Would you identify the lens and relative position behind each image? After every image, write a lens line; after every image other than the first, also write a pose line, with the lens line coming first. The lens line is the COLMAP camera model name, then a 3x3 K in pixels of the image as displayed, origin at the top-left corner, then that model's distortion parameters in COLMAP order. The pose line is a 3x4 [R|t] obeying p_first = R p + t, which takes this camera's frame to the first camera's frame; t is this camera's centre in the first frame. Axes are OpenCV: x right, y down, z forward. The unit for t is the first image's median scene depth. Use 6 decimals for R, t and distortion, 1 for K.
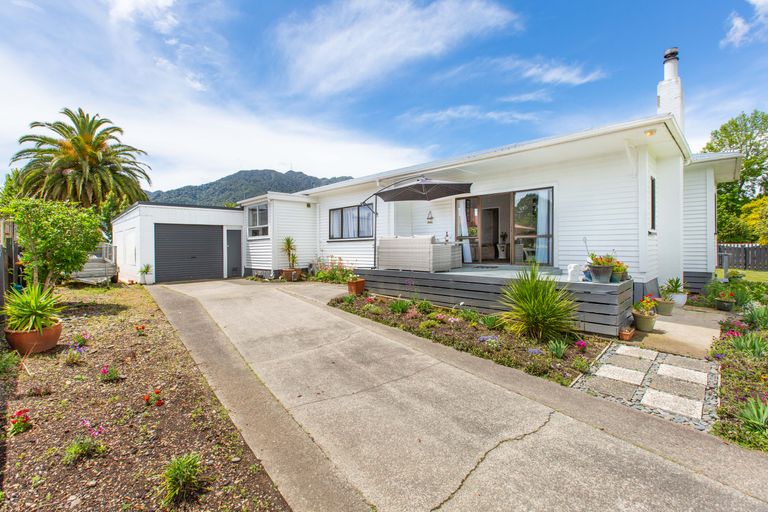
lens RADIAL K [[344.9, 0, 382.7], [0, 344.9, 250.8], [0, 0, 1]] dist [0.001485, 0.000566]
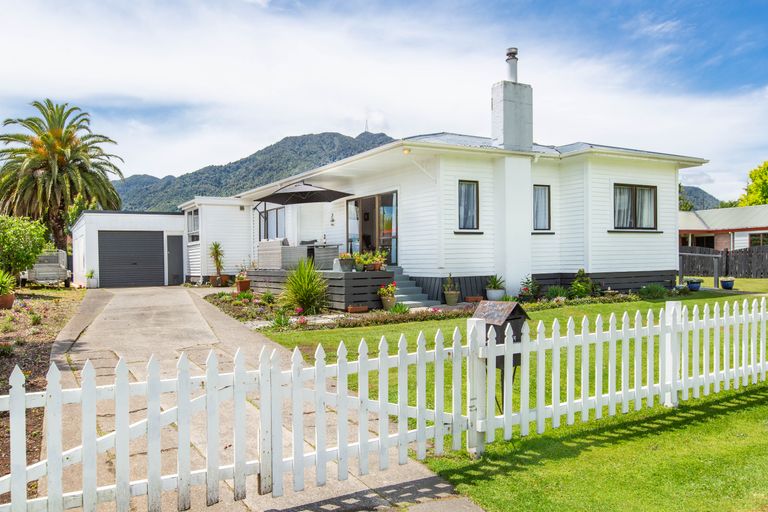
lens RADIAL K [[602.1, 0, 359.6], [0, 602.1, 284.2], [0, 0, 1]] dist [0.001491, -0.001993]
pose [[0.963628, 0.005409, -0.267192, 0.315022], [0.001778, 0.999643, 0.026648, 0.018941], [0.267241, -0.026154, 0.963275, -0.293726]]
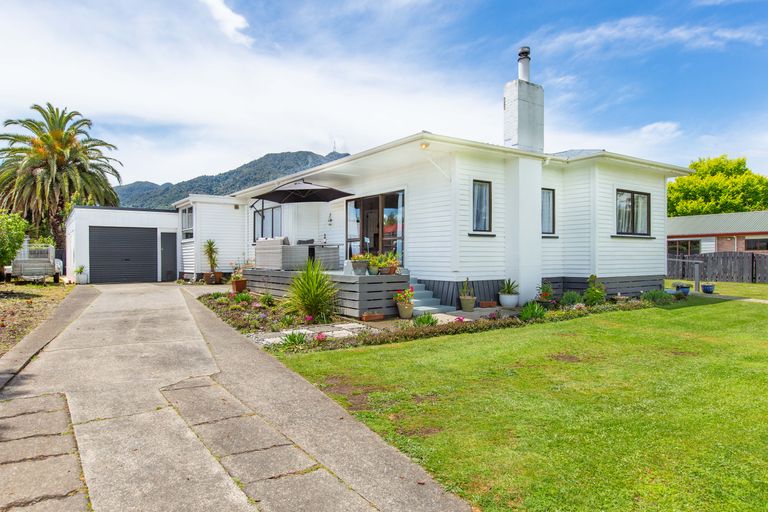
lens RADIAL K [[492.3, 0, 371.4], [0, 492.3, 273.0], [0, 0, 1]] dist [-0.000879, -0.000845]
pose [[0.983417, 0.015182, -0.180720, 0.238979], [-0.011966, 0.999750, 0.018872, 0.012486], [0.180961, -0.016397, 0.983353, -0.165535]]
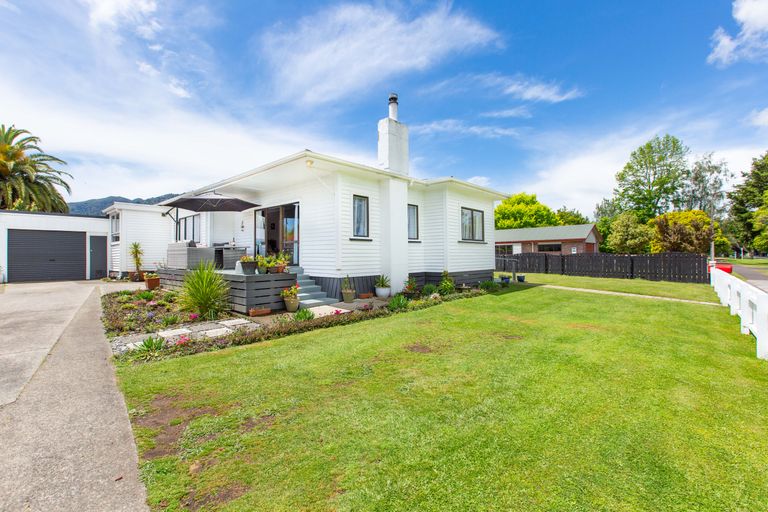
lens RADIAL K [[341.9, 0, 383.2], [0, 341.9, 260.2], [0, 0, 1]] dist [-0.000841, -0.000687]
pose [[0.998783, 0.006356, 0.048918, 0.264340], [-0.006188, 0.999974, -0.003568, 0.009291], [-0.048939, 0.003261, 0.998796, -0.085829]]
